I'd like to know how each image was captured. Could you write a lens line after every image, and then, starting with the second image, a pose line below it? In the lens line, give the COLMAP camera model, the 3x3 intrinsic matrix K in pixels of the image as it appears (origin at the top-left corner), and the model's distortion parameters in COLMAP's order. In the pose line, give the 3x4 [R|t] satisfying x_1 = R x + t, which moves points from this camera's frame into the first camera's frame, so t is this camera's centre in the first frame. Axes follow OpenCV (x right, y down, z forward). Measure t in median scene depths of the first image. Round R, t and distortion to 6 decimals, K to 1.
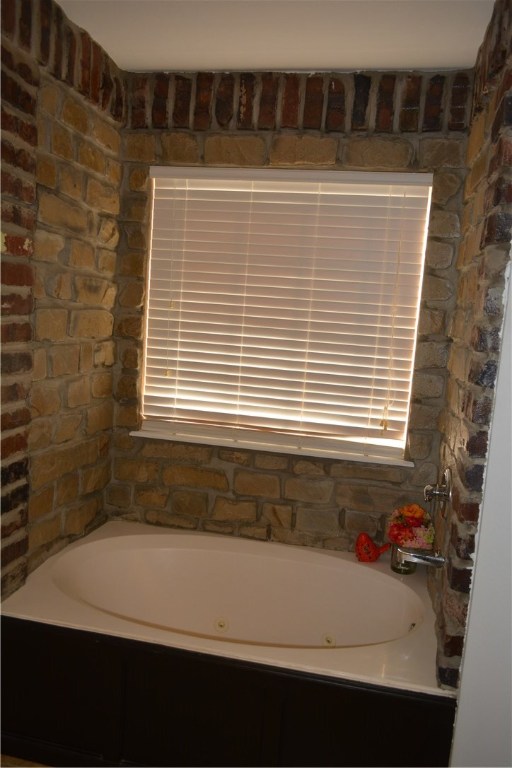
lens RADIAL K [[597.5, 0, 260.3], [0, 597.5, 381.3], [0, 0, 1]] dist [-0.008735, 0.005385]
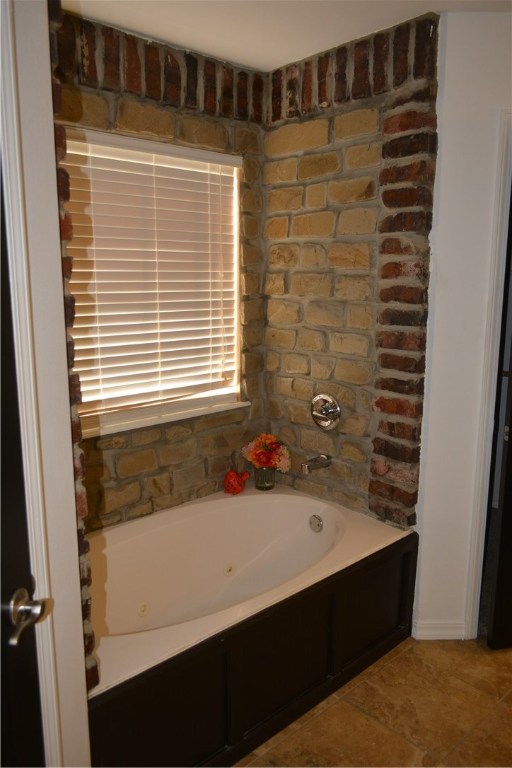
lens RADIAL K [[597.5, 0, 262.1], [0, 597.5, 382.7], [0, 0, 1]] dist [-0.008735, 0.005385]
pose [[0.579265, -0.215991, 0.786002, -0.671658], [0.136033, 0.976348, 0.168045, -0.100552], [-0.803708, 0.009580, 0.594946, 0.258882]]
